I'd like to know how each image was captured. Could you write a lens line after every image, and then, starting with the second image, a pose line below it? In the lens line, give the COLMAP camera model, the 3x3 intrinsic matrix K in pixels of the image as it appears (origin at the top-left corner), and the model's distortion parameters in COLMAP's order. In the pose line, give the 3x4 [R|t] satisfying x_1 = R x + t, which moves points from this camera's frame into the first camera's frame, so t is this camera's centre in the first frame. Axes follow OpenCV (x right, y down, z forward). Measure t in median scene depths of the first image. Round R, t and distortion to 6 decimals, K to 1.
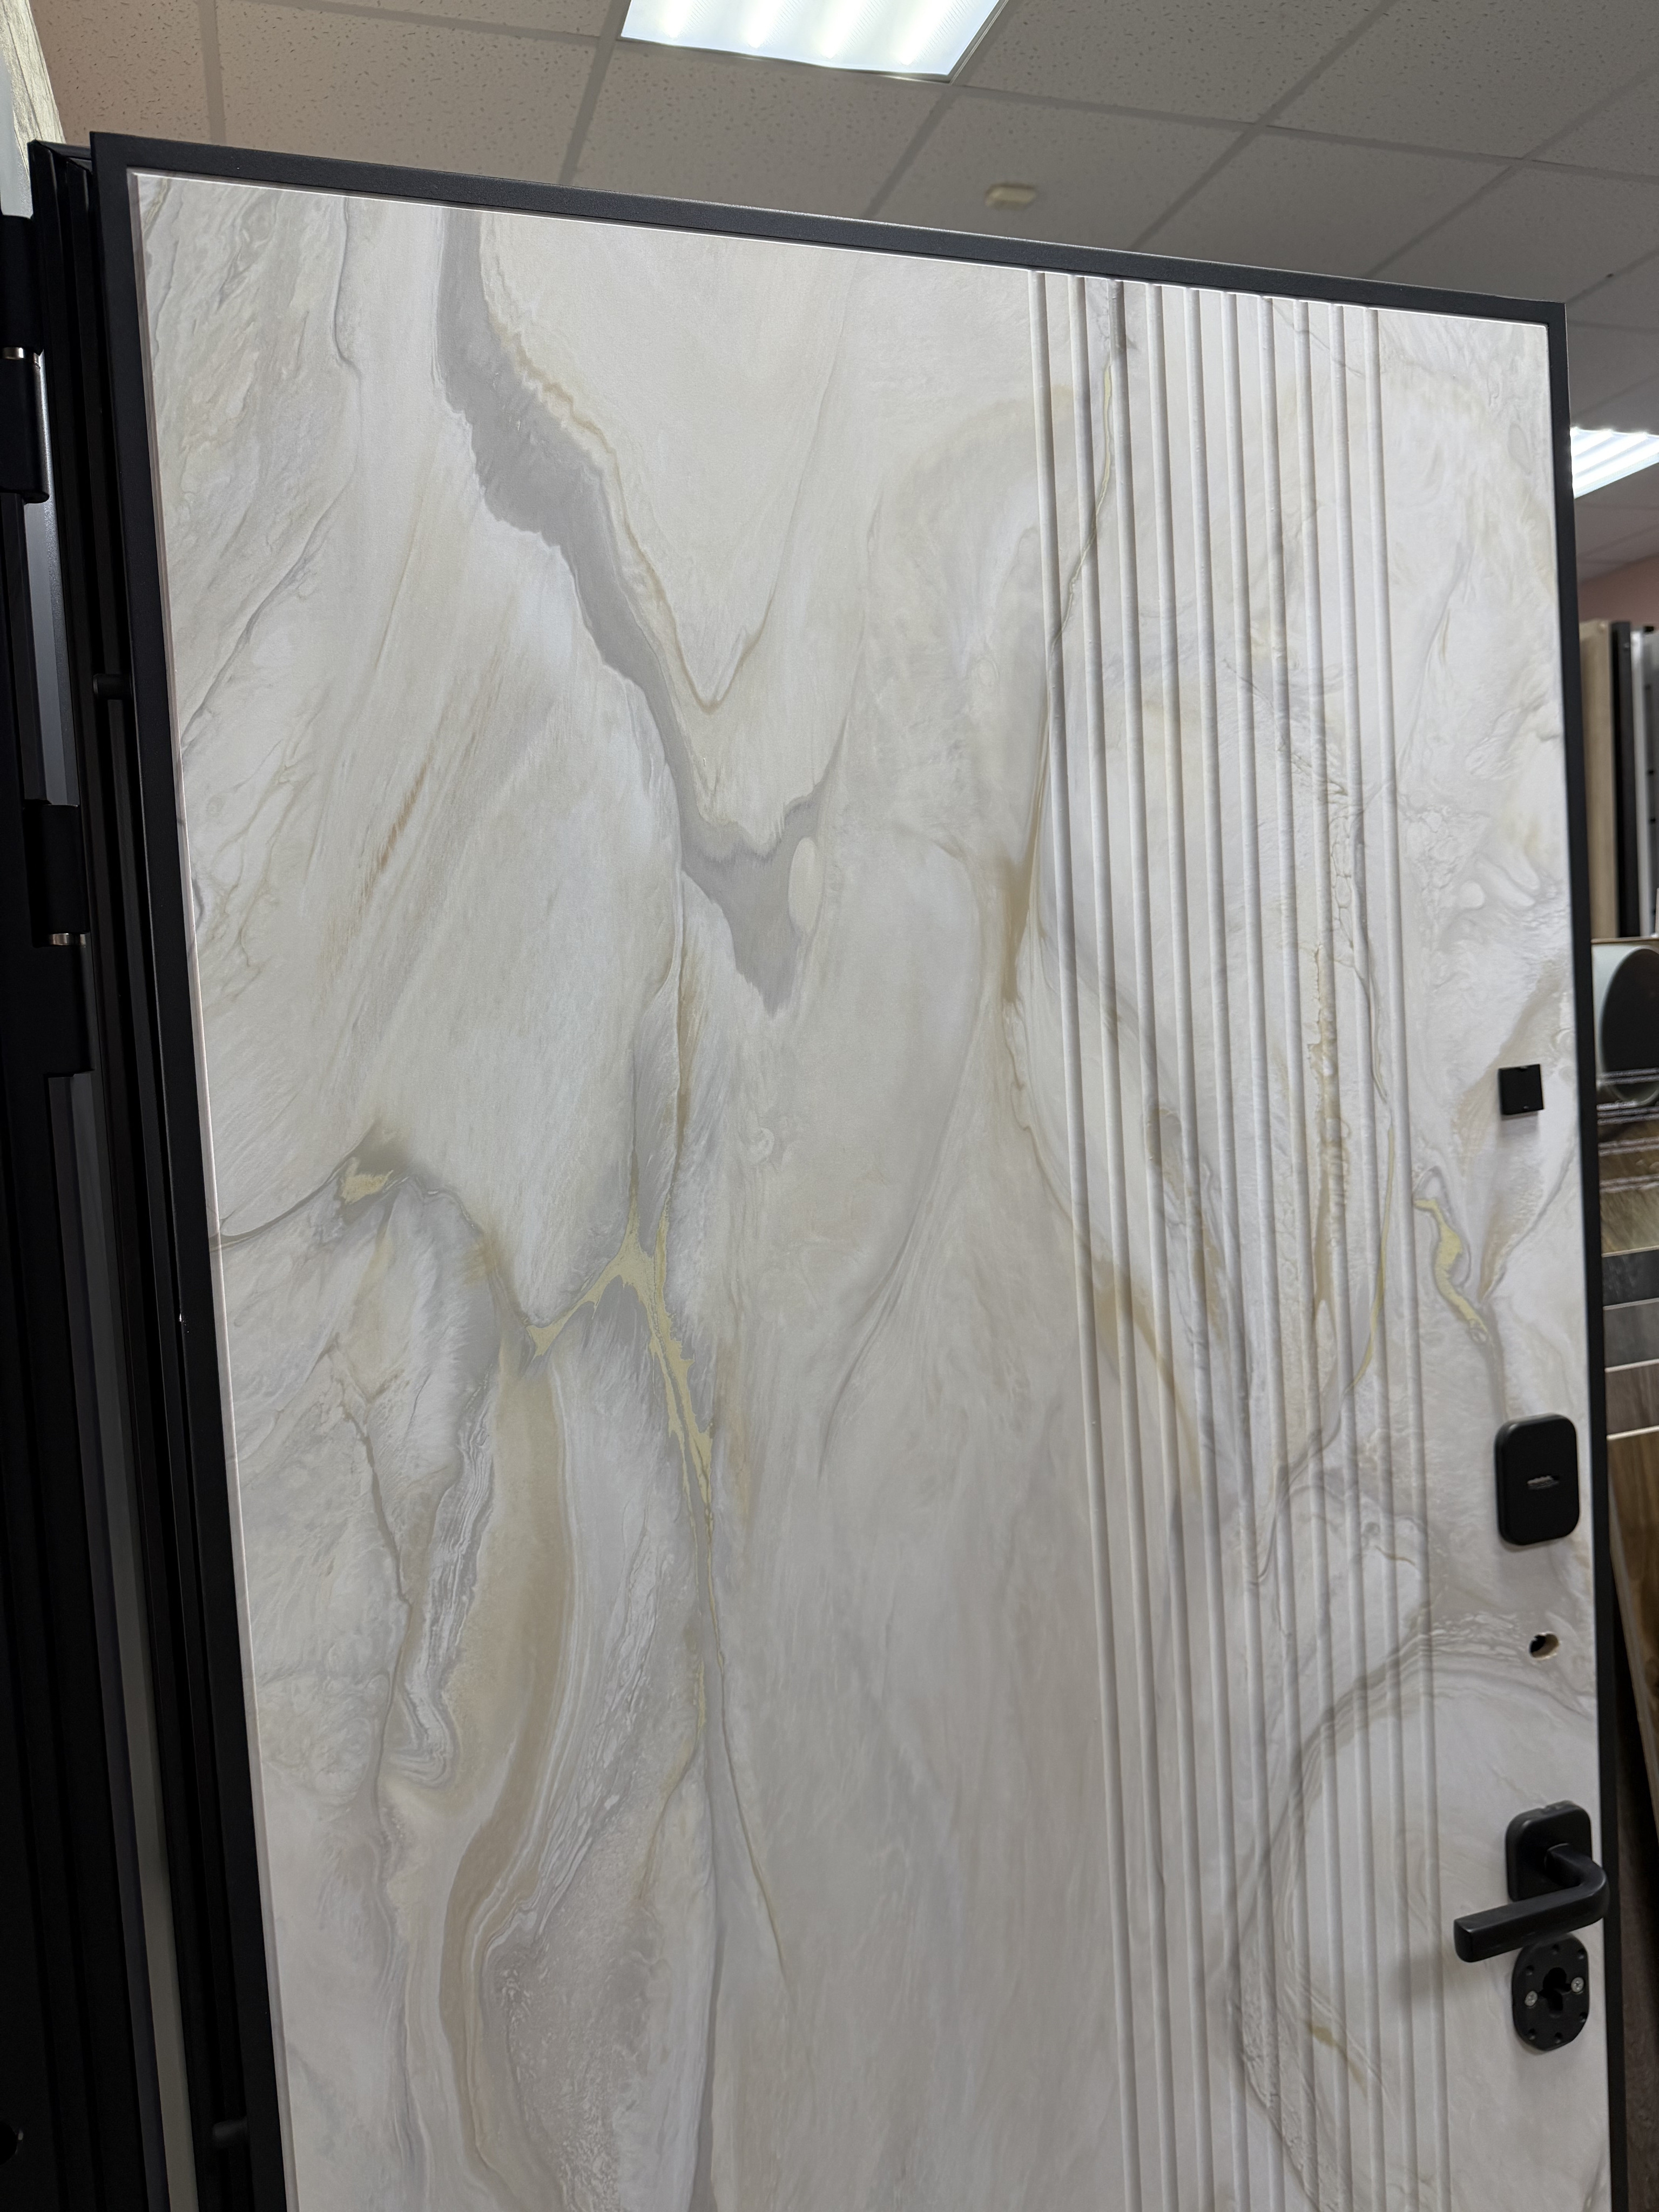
lens RADIAL K [[1548.1, 0, 829.5], [0, 1548.1, 1106.0], [0, 0, 1]] dist [0.079140, -0.120972]
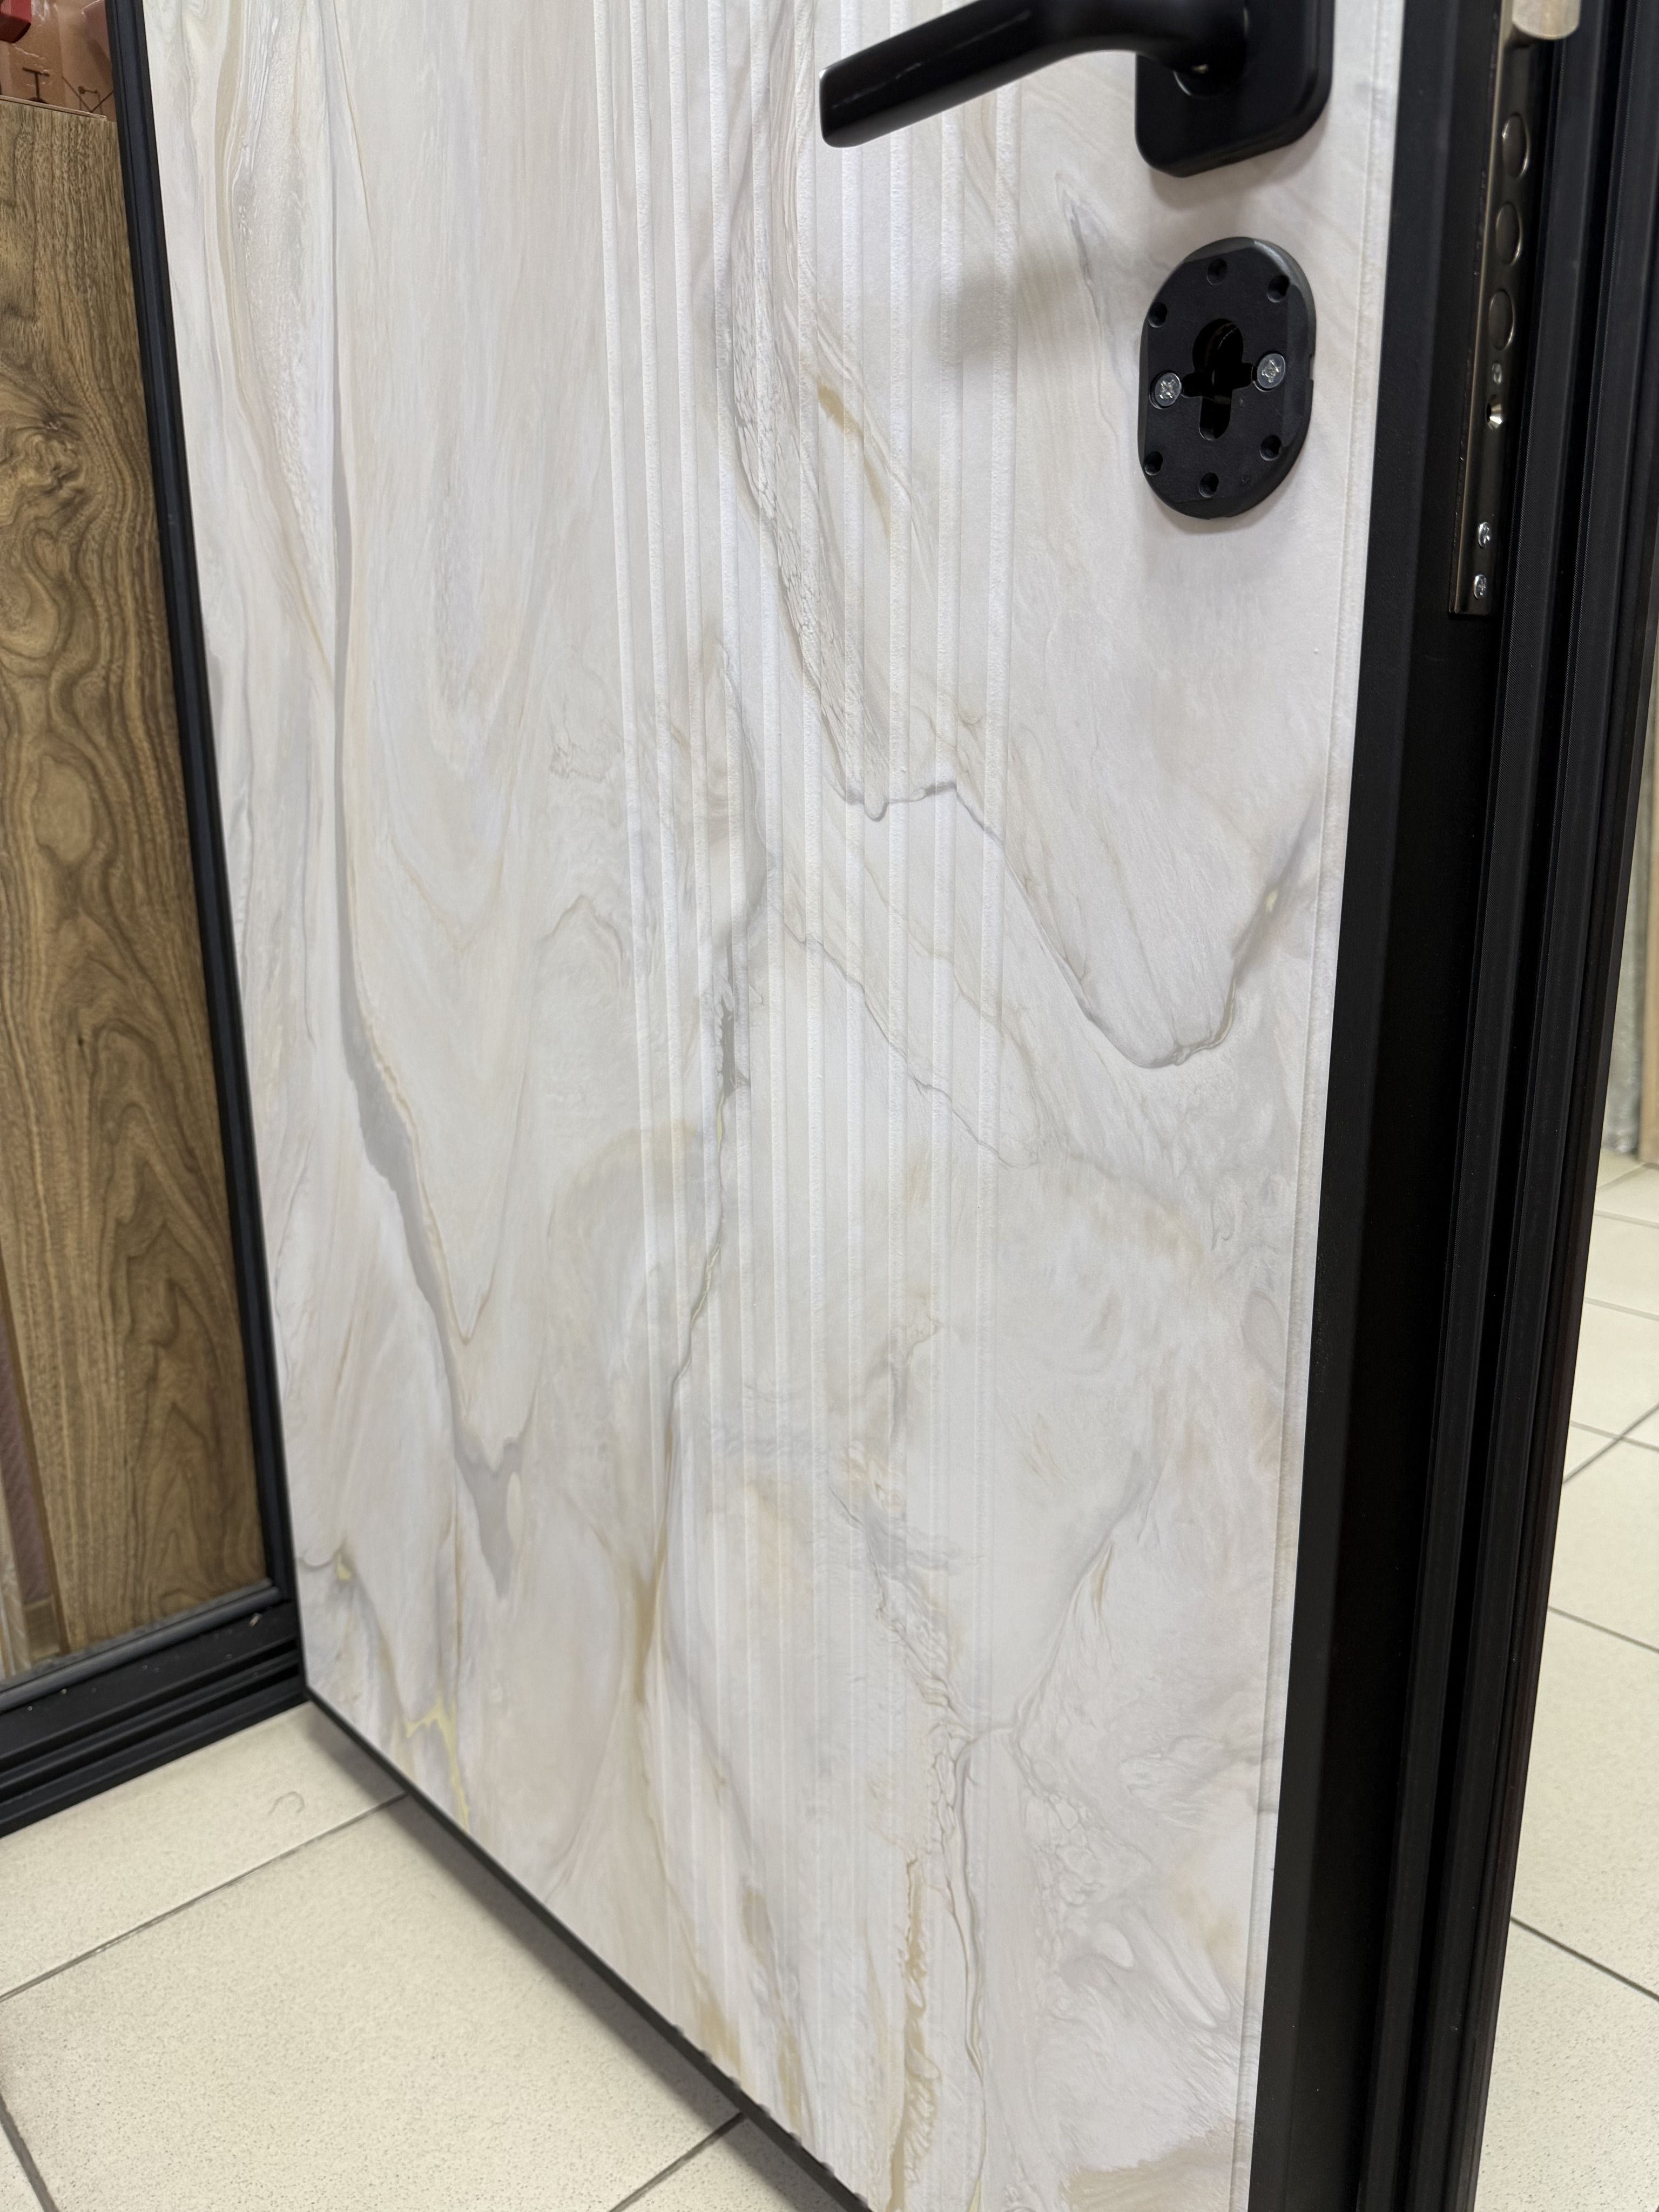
lens RADIAL K [[1587.2, 0, 829.5], [0, 1587.2, 1106.0], [0, 0, 1]] dist [0.091747, -0.174396]
pose [[0.403995, 0.274037, -0.872750, 0.965037], [-0.063300, 0.960162, 0.272182, 0.703760], [0.912568, -0.054715, 0.405247, 0.746157]]
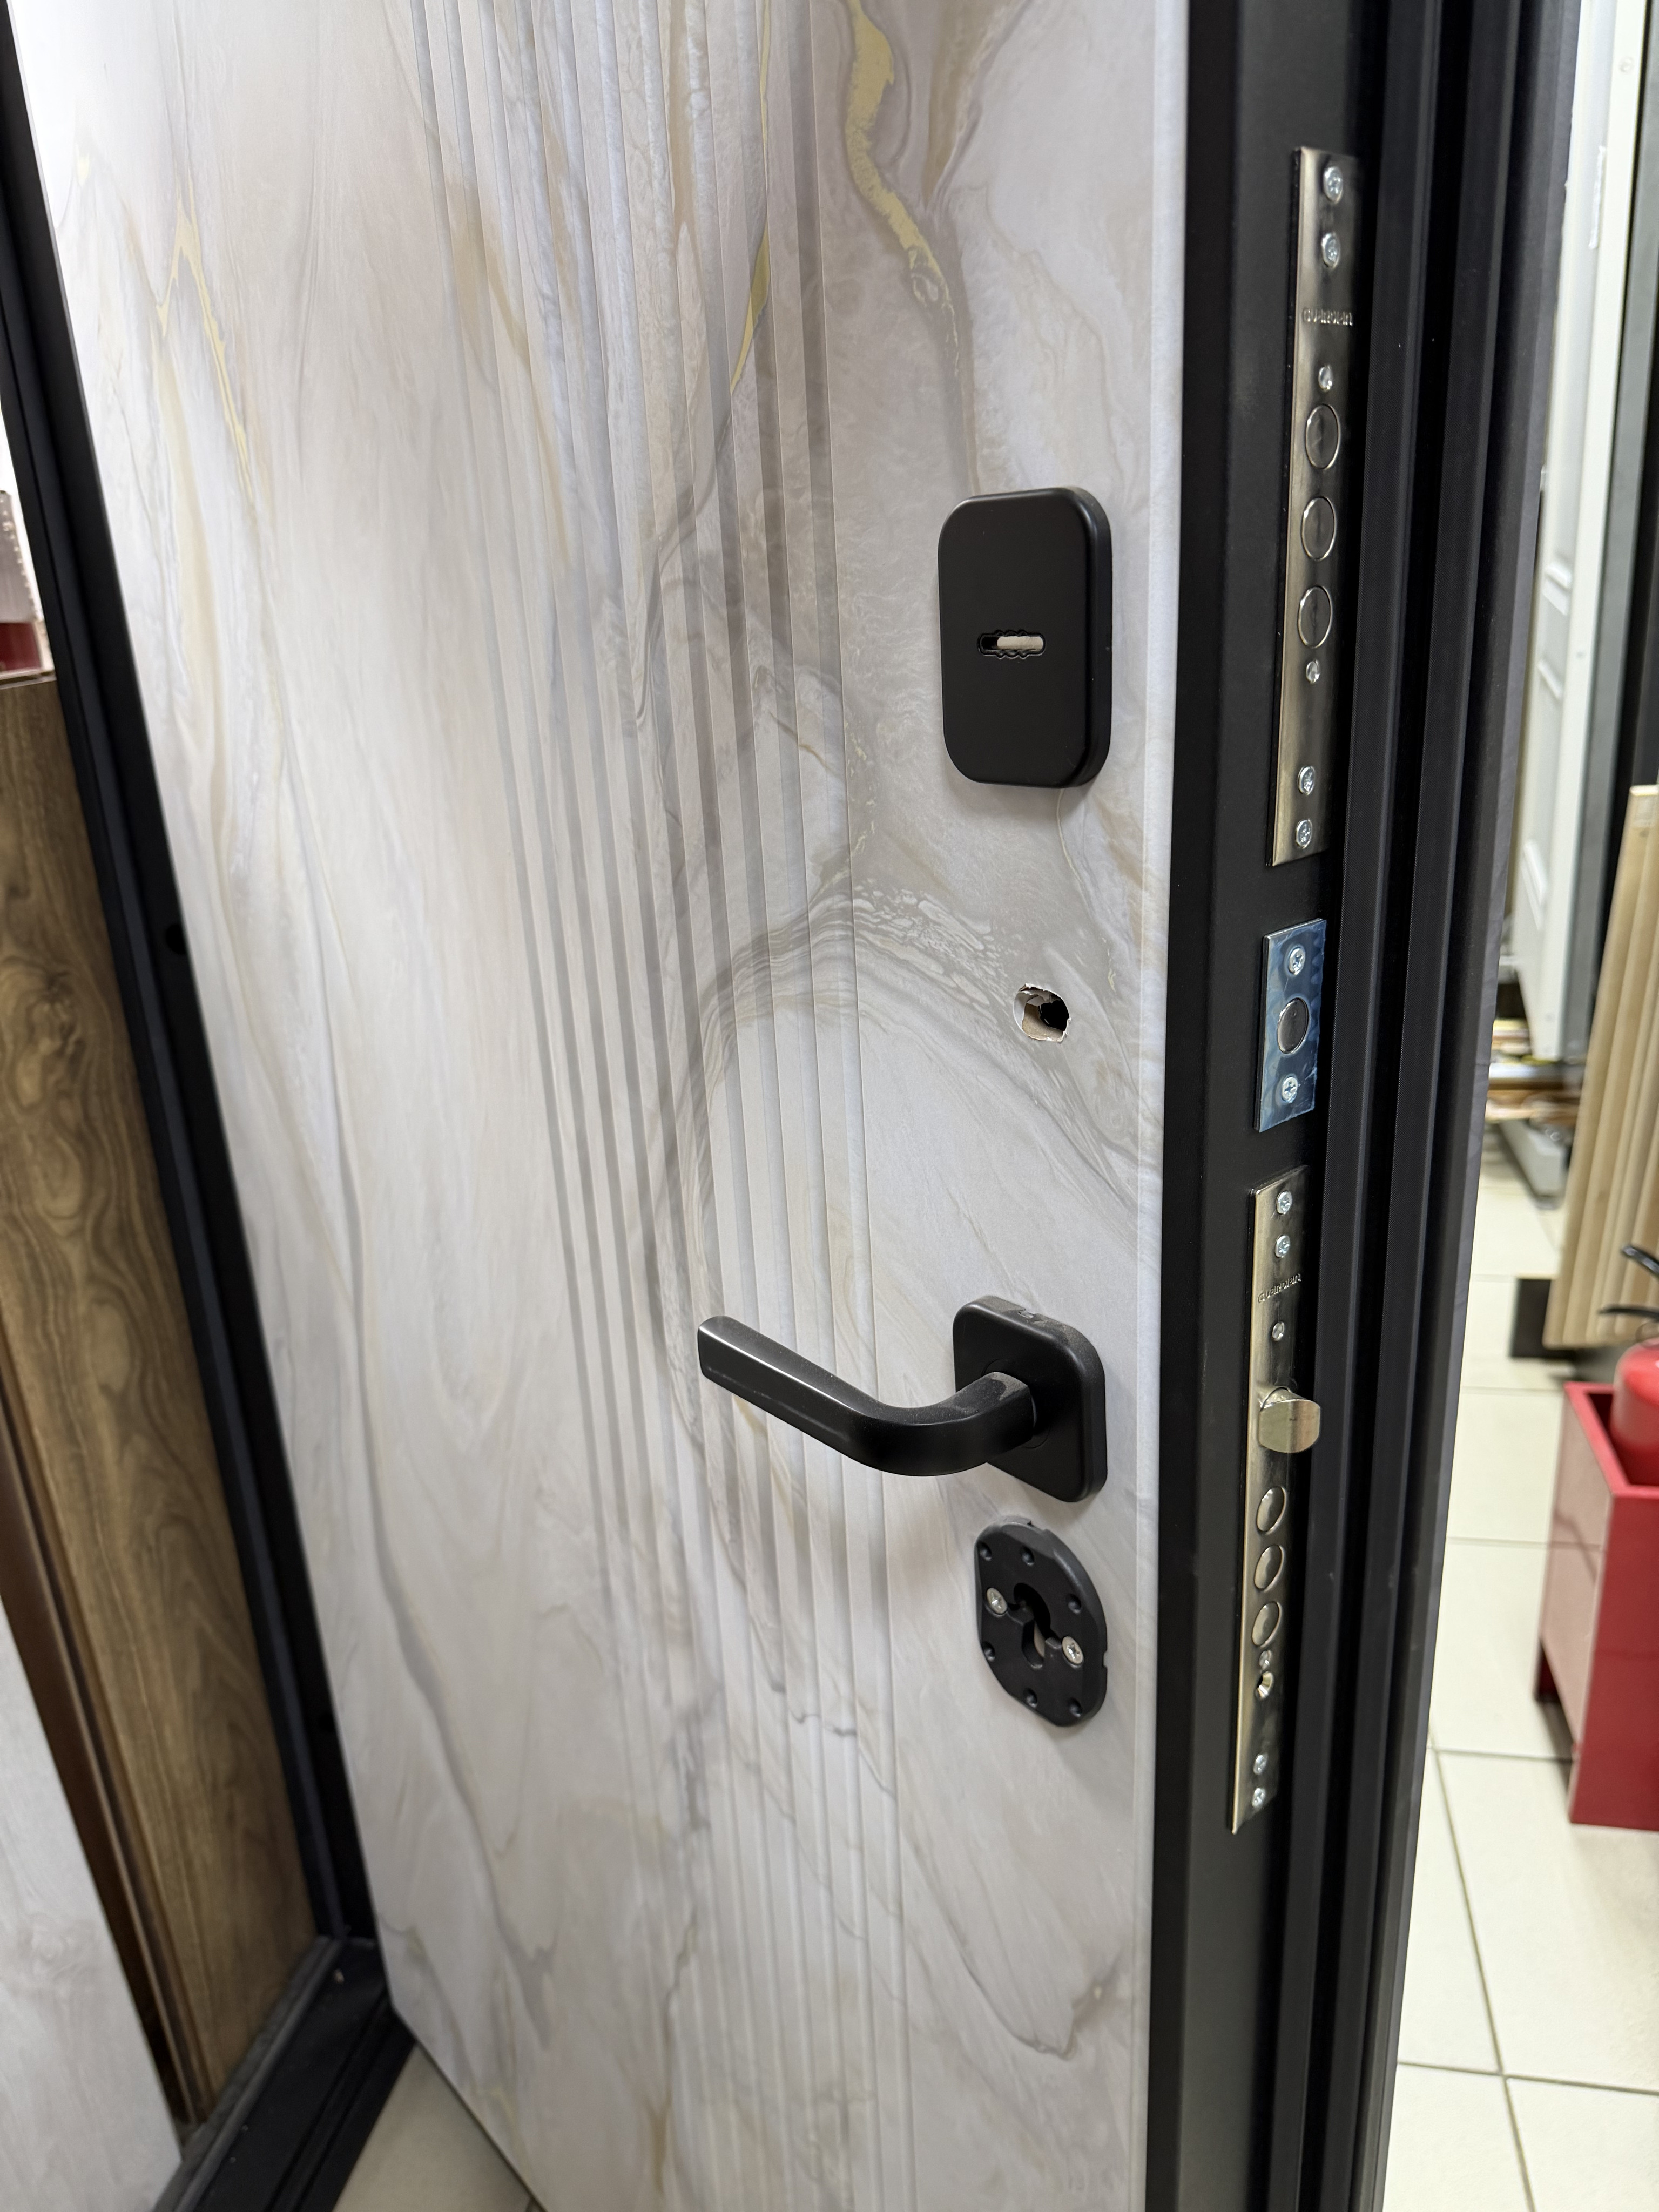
lens RADIAL K [[1610.4, 0, 786.7], [0, 1610.4, 1137.2], [0, 0, 1]] dist [0.086569, -0.171074]
pose [[0.347116, 0.356791, -0.867301, 0.940444], [-0.008711, 0.925990, 0.377448, 0.206470], [0.937782, -0.123463, 0.324534, 0.815438]]
